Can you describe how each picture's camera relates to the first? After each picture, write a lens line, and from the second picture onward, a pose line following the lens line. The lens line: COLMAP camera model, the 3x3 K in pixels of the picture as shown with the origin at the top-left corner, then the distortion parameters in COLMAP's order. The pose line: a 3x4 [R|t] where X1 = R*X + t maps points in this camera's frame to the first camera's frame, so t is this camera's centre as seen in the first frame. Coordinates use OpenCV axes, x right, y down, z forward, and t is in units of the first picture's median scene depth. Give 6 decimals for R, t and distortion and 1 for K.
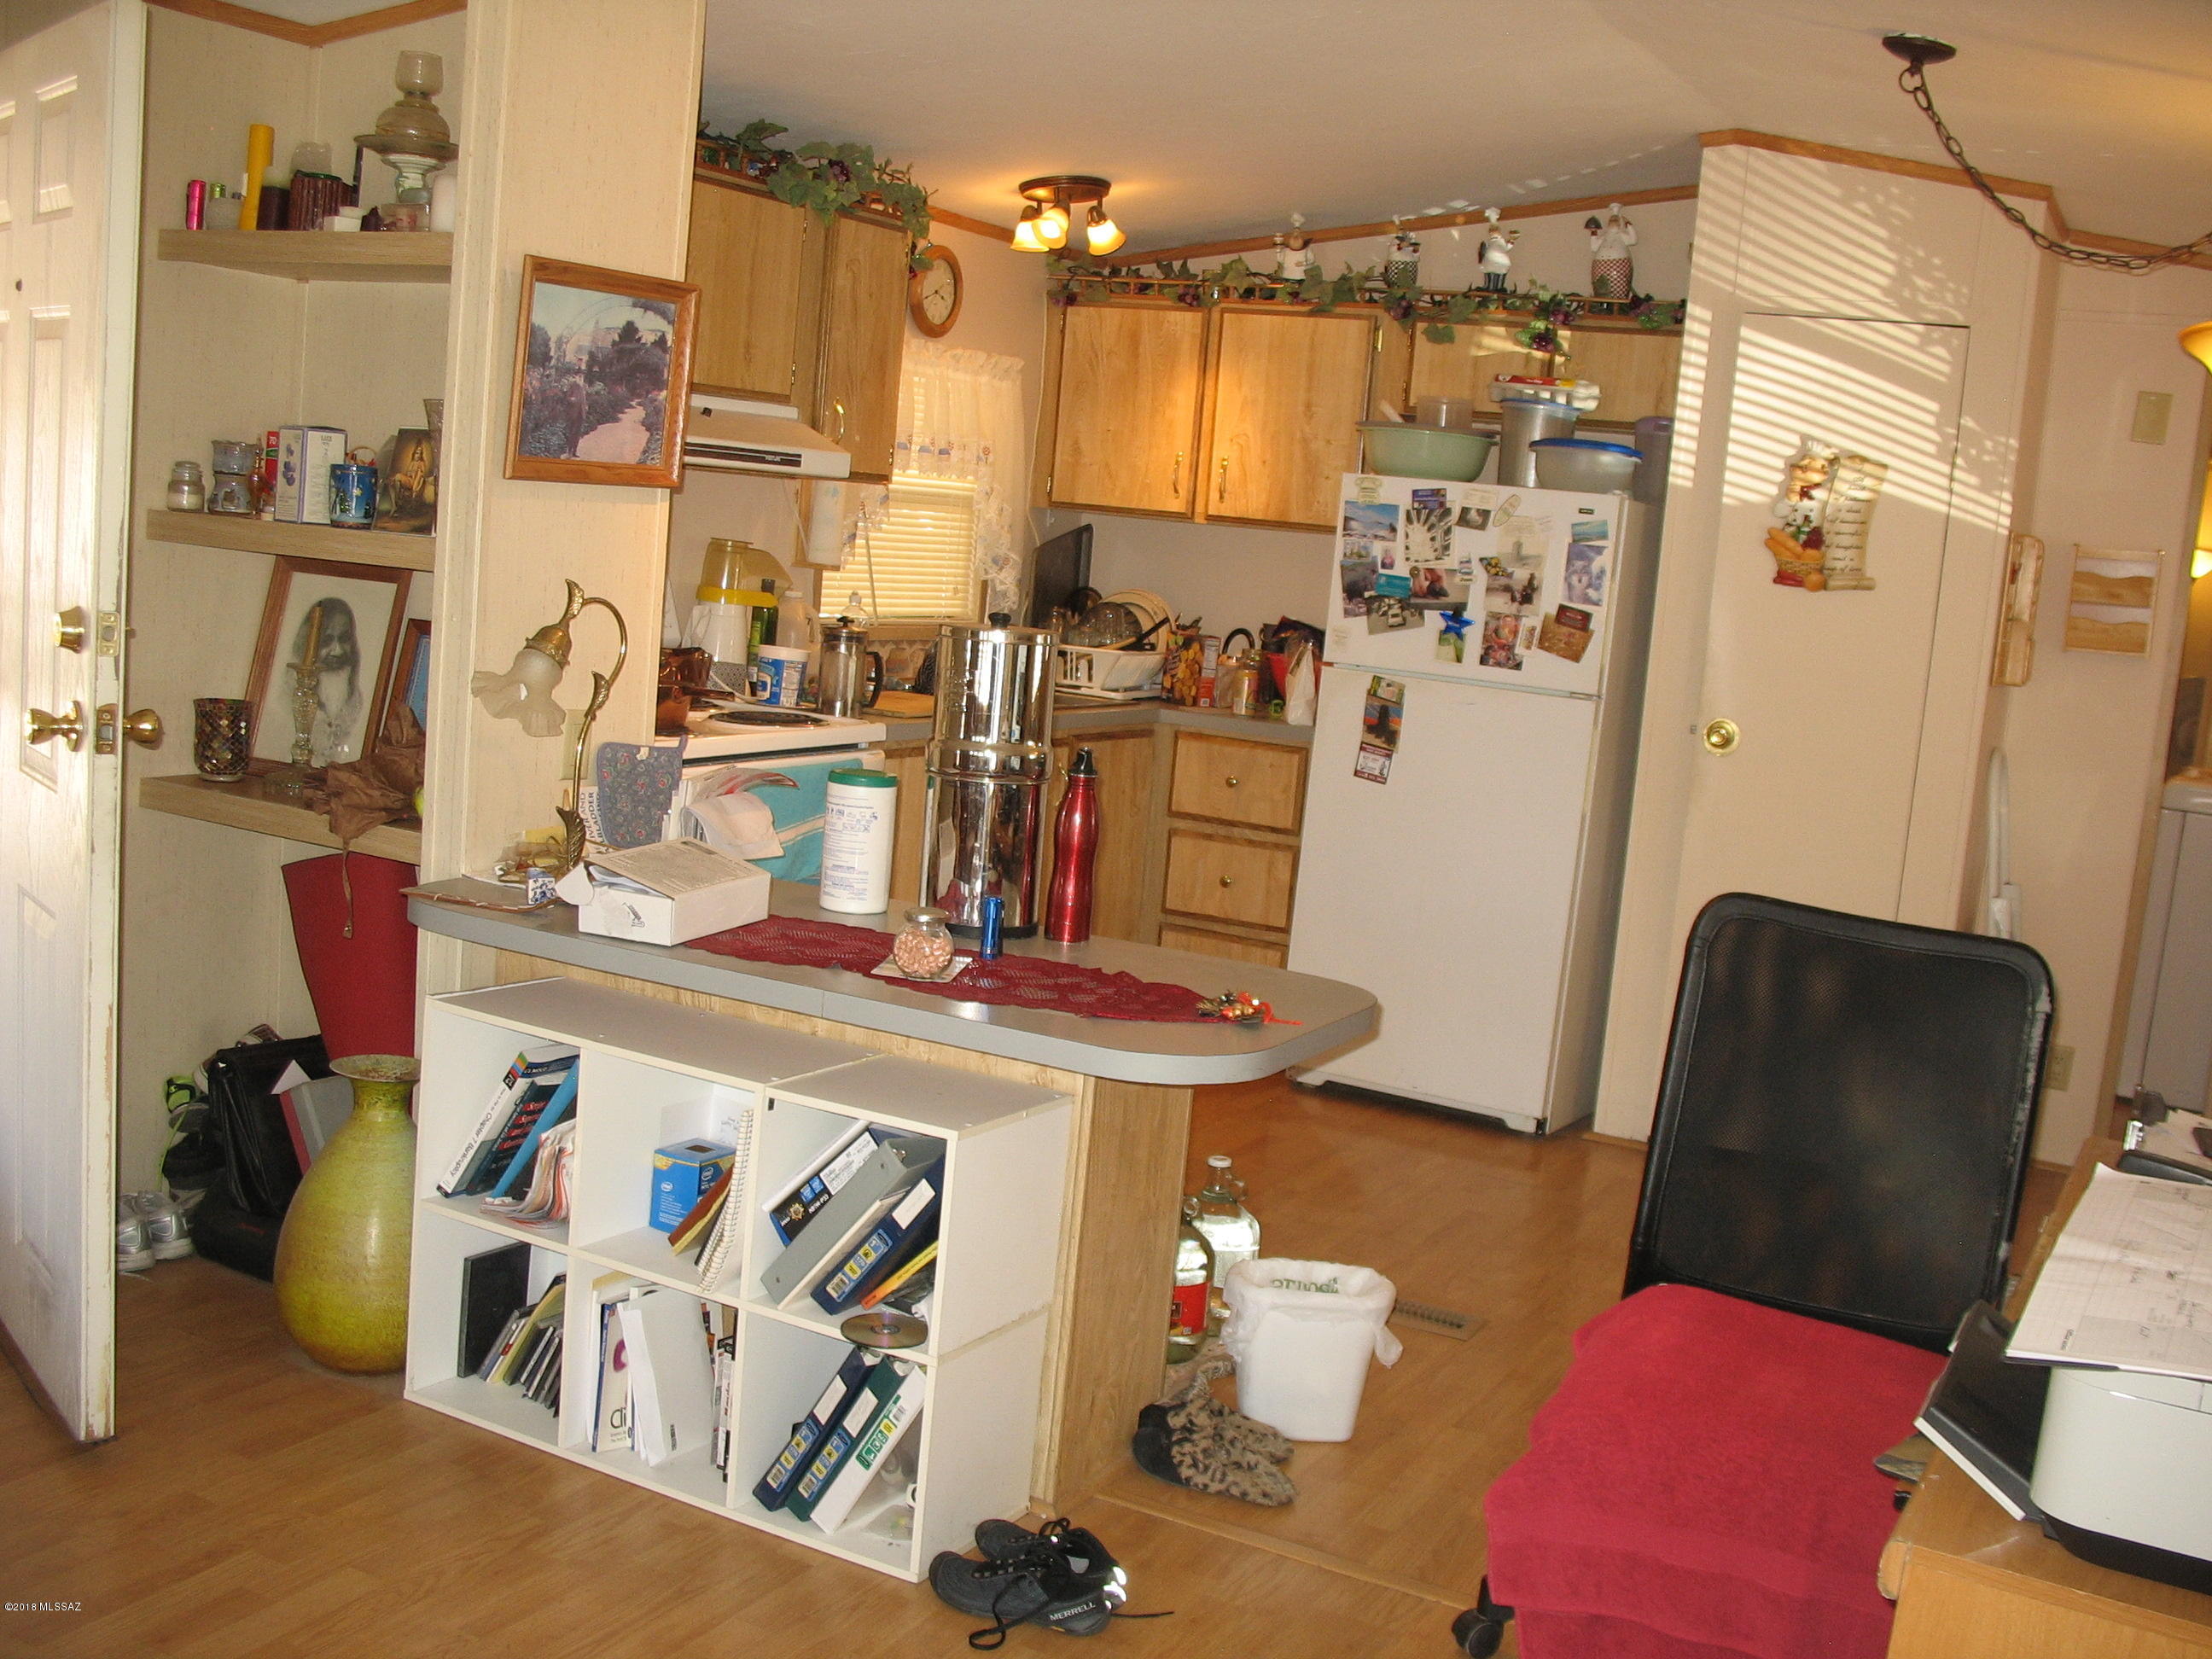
lens RADIAL K [[2304.0, 0, 1107.6], [0, 2304.0, 860.8], [0, 0, 1]] dist [-0.194517, 0.202918]
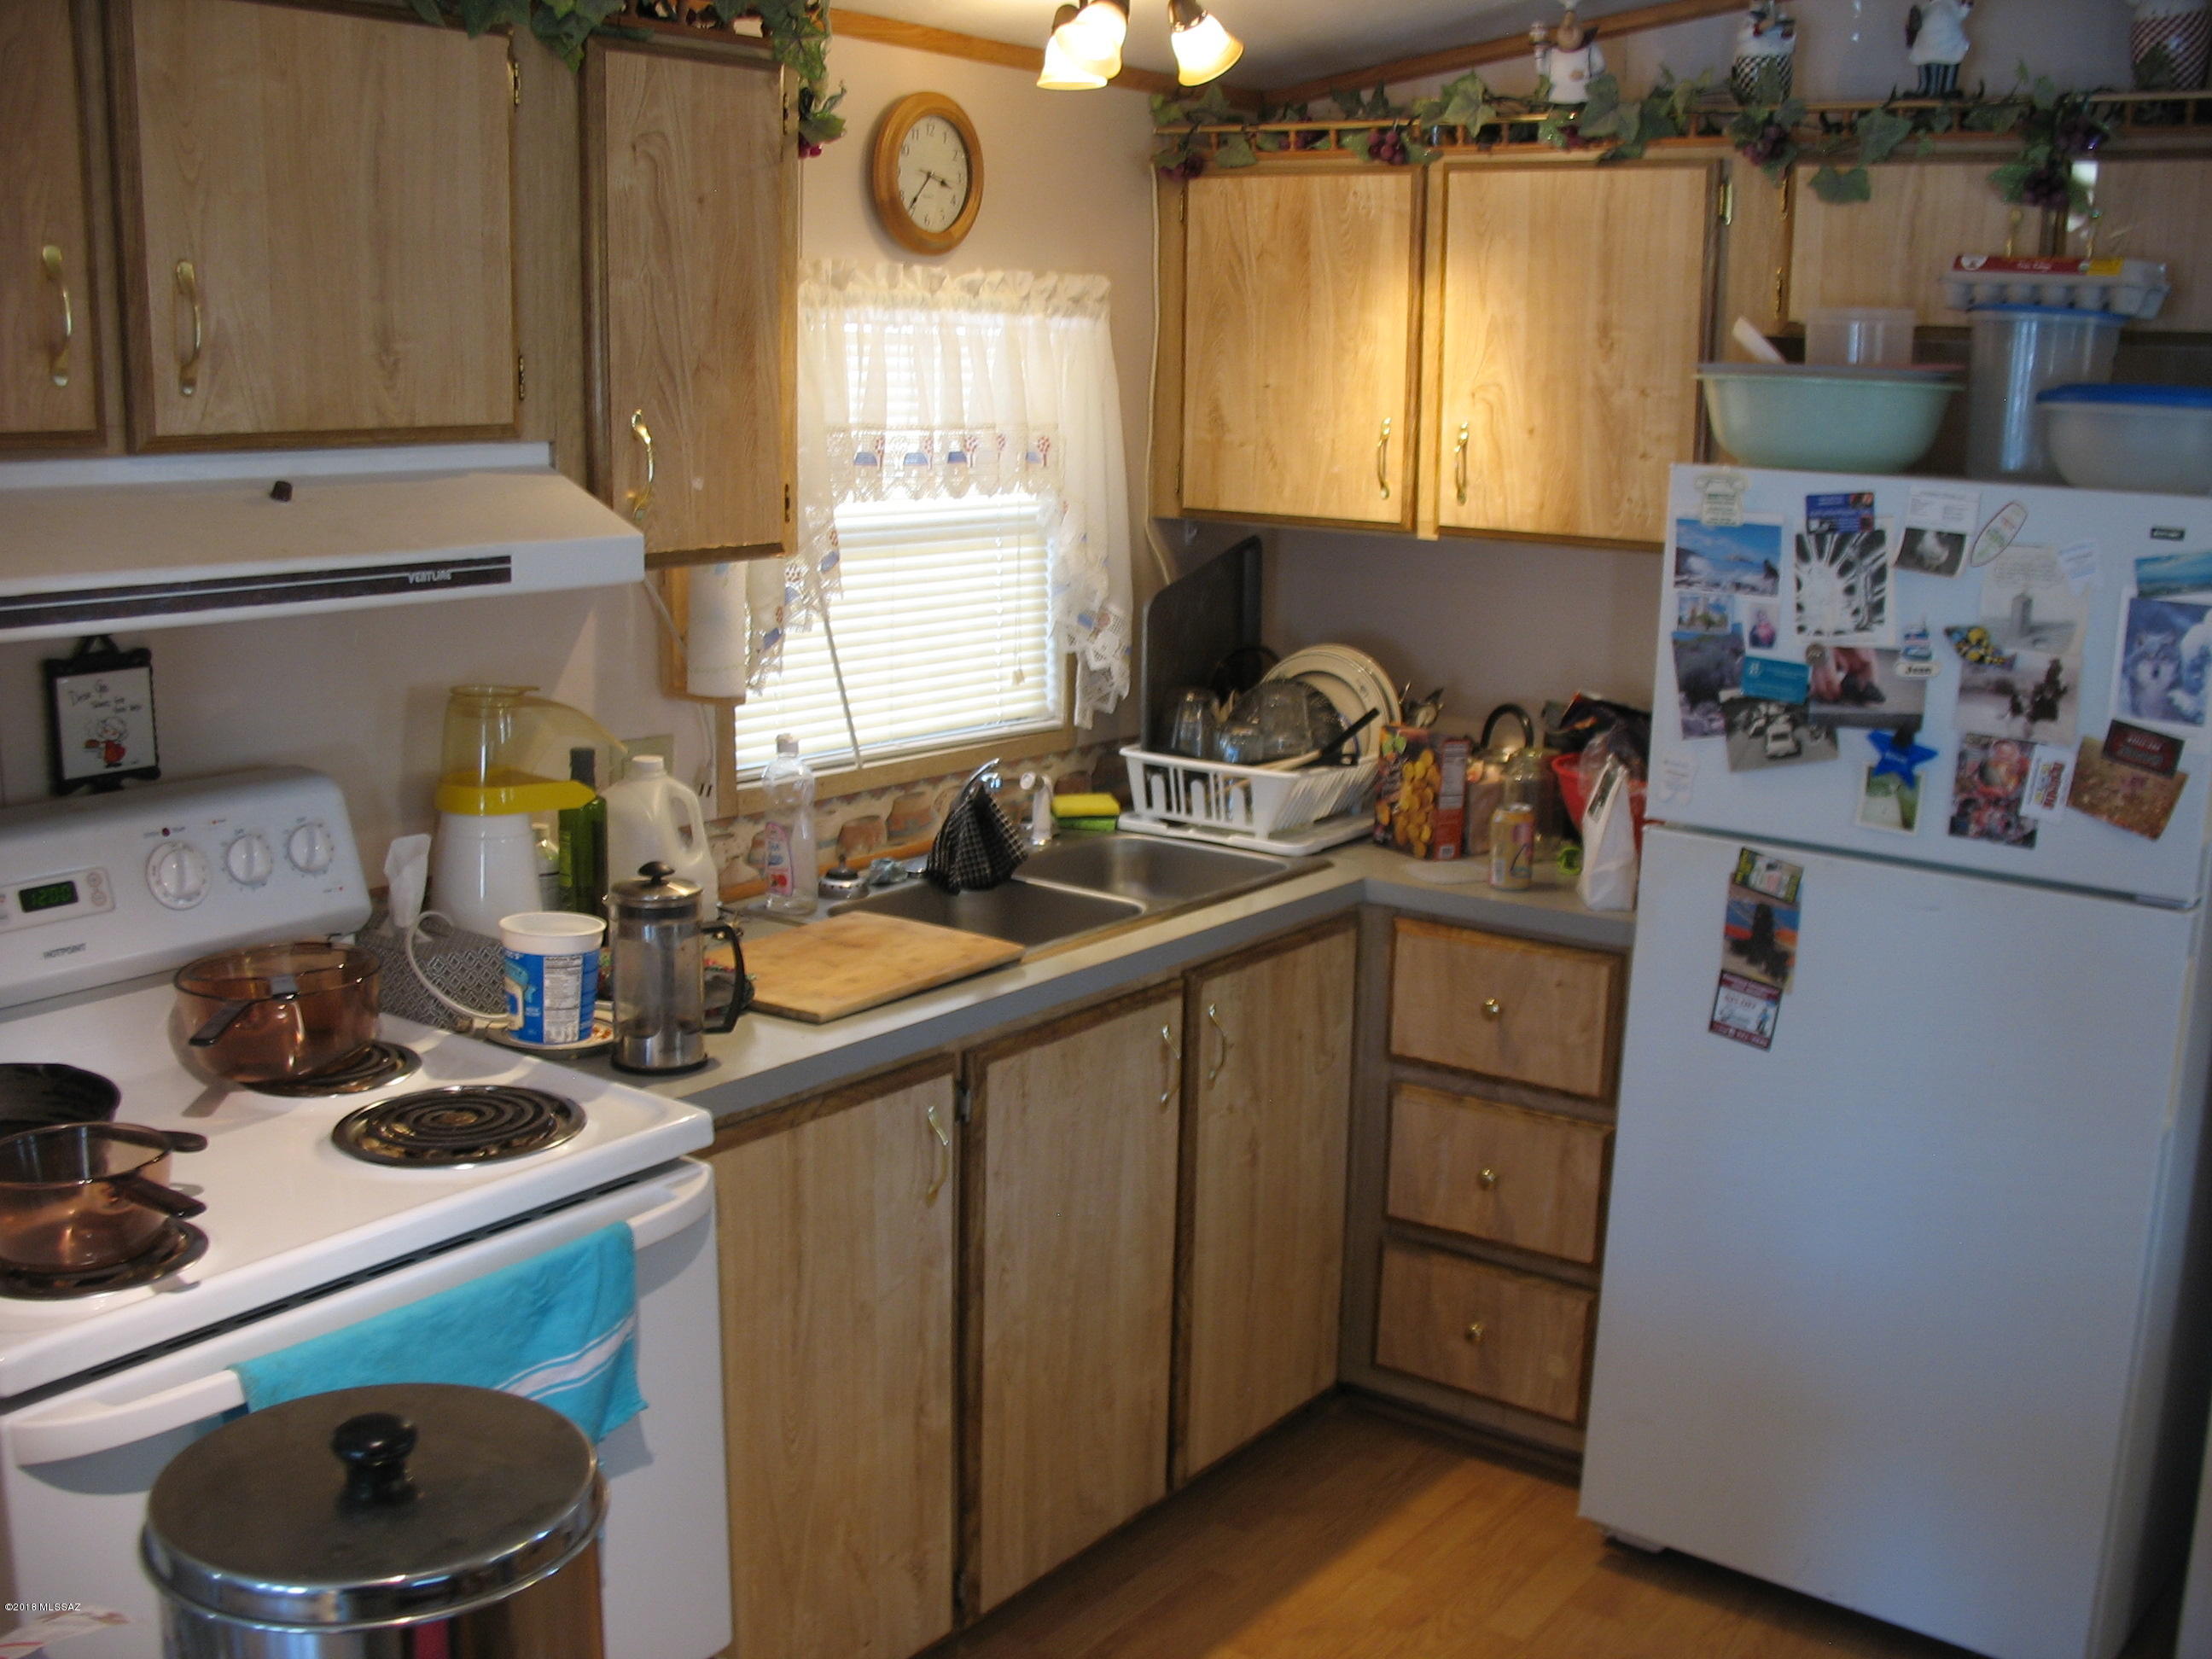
lens RADIAL K [[2304.0, 0, 1107.6], [0, 2304.0, 860.8], [0, 0, 1]] dist [-0.194517, 0.202918]
pose [[0.987589, -0.037077, -0.152622, 0.048761], [0.045911, 0.997443, 0.054765, -0.108202], [0.150201, -0.061092, 0.986766, 0.438599]]
